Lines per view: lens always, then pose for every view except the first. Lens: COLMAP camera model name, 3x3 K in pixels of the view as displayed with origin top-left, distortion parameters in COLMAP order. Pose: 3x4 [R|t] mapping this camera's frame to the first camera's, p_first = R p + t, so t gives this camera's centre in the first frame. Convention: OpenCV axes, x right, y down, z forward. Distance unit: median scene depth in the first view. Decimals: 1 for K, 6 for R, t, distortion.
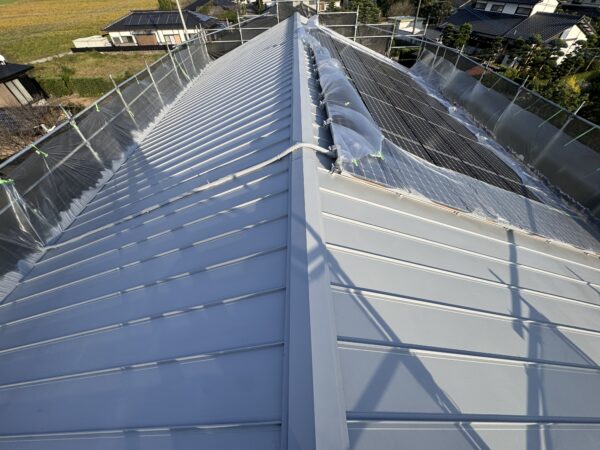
lens RADIAL K [[240.9, 0, 300.0], [0, 240.9, 225.0], [0, 0, 1]] dist [-0.001452, -0.000075]
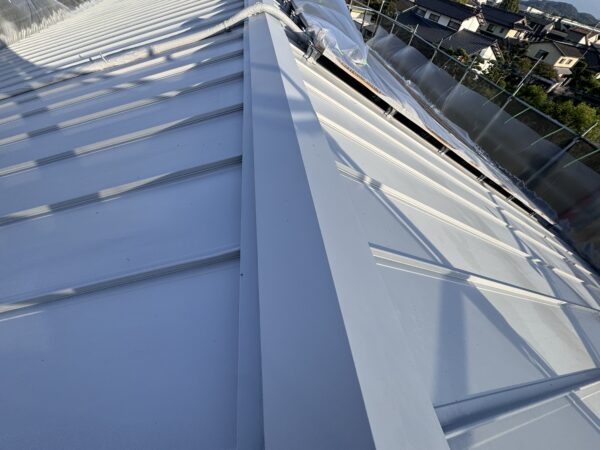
lens RADIAL K [[240.9, 0, 300.0], [0, 240.9, 225.0], [0, 0, 1]] dist [-0.001452, -0.000075]
pose [[0.974224, 0.024102, 0.224290, -0.012411], [-0.038001, 0.997601, 0.057859, 0.090301], [-0.222358, -0.064891, 0.972803, 0.130405]]
